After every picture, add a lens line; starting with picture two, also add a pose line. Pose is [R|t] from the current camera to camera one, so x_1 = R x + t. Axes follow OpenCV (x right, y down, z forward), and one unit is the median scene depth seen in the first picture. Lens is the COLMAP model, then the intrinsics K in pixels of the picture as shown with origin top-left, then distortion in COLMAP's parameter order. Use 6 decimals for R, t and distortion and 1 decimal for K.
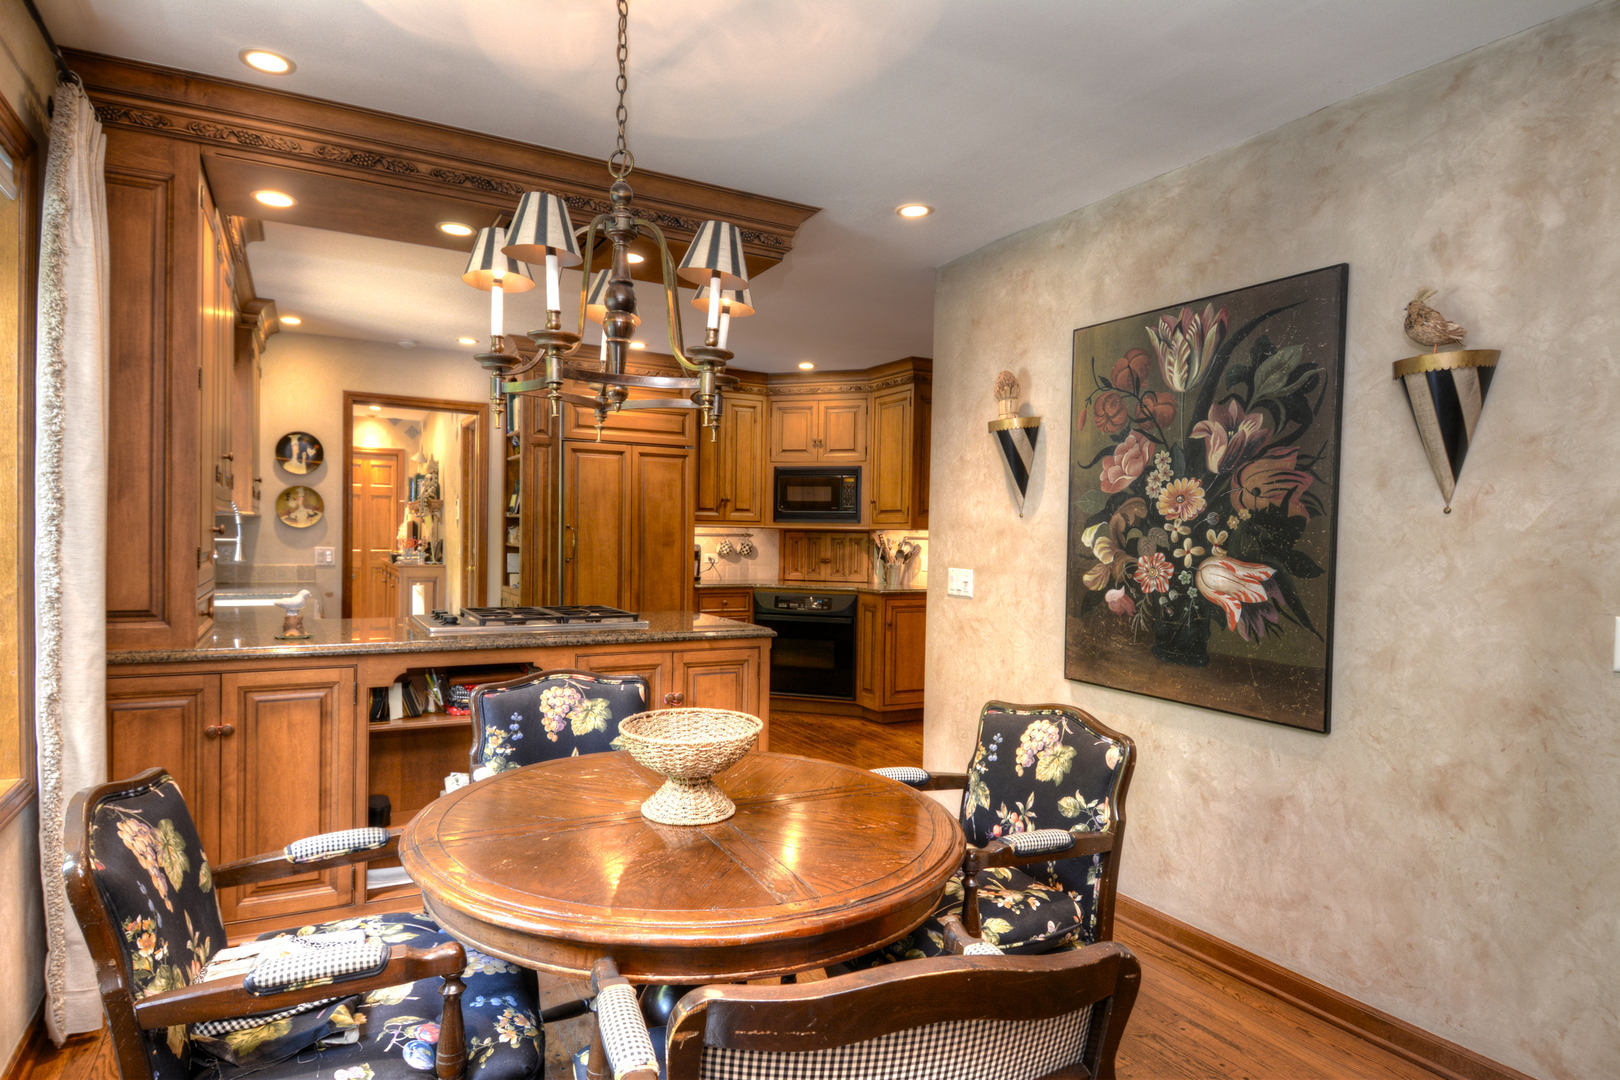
lens RADIAL K [[858.0, 0, 776.6], [0, 858.0, 545.7], [0, 0, 1]] dist [0.045203, -0.042369]
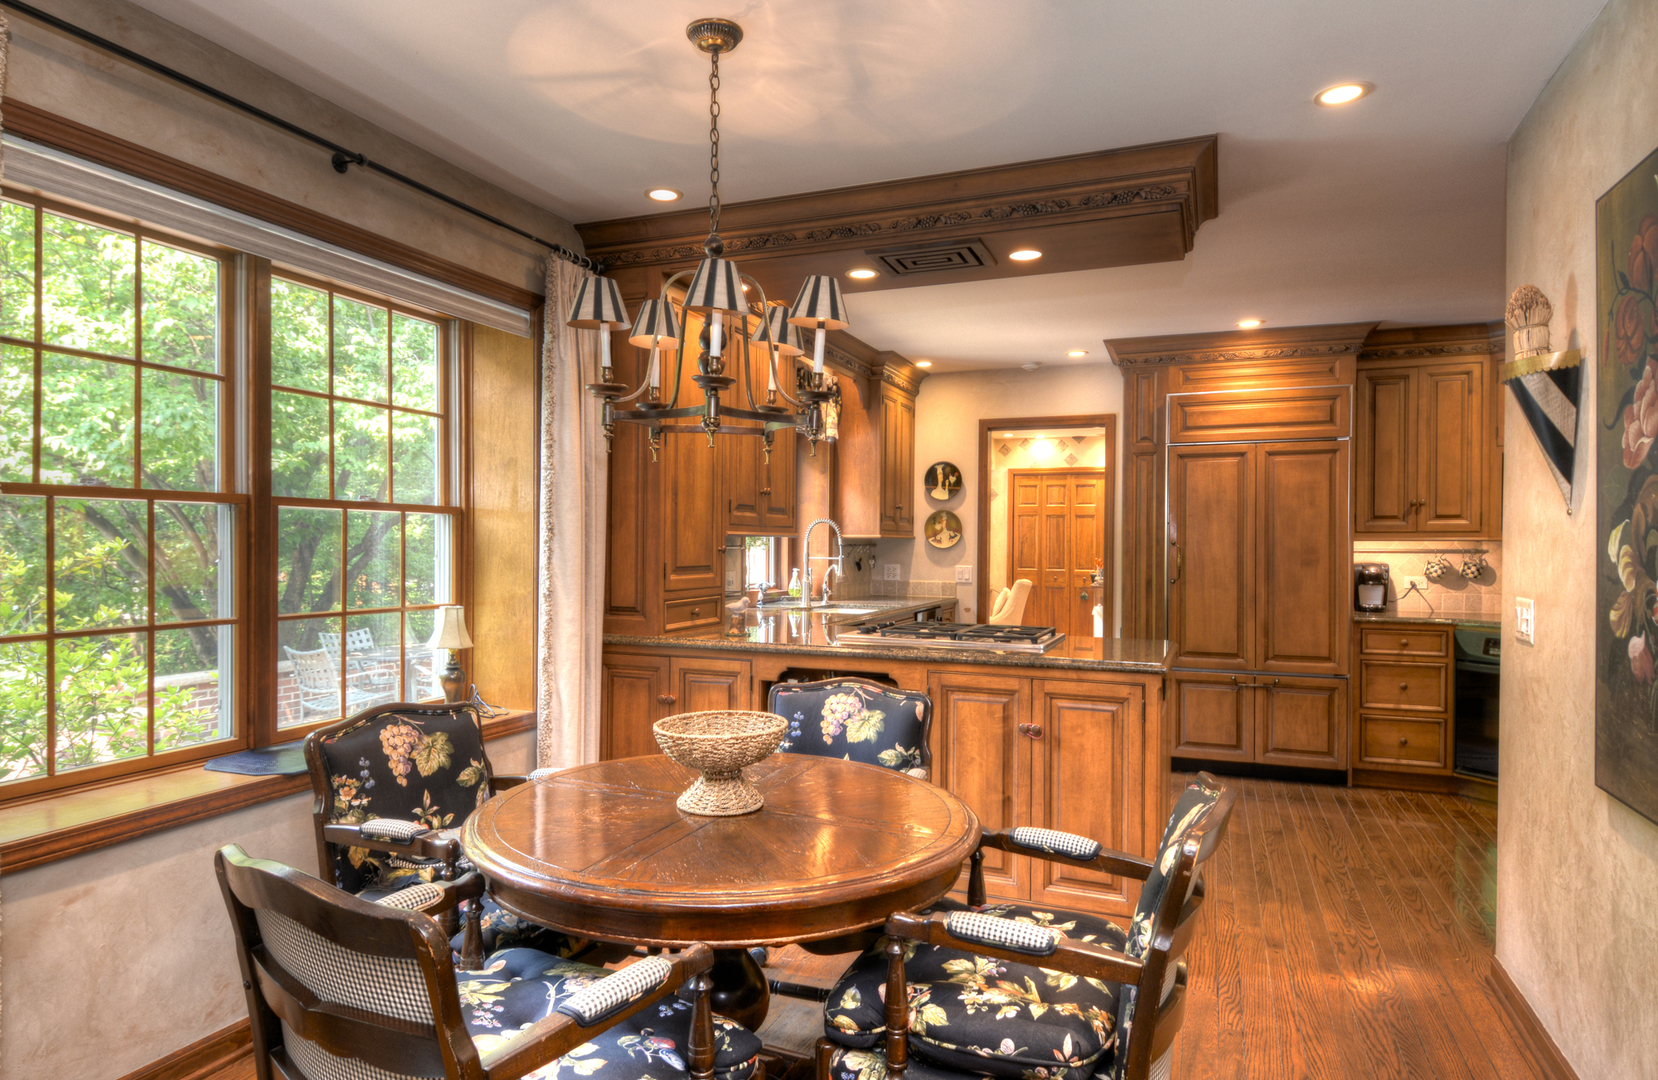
lens RADIAL K [[944.3, 0, 829.0], [0, 944.3, 540.0], [0, 0, 1]] dist [0.061006, -0.061904]
pose [[0.666017, -0.018185, -0.745715, 0.482731], [-0.004034, 0.999600, -0.027979, 0.006157], [0.745926, 0.021643, 0.665677, 0.168867]]
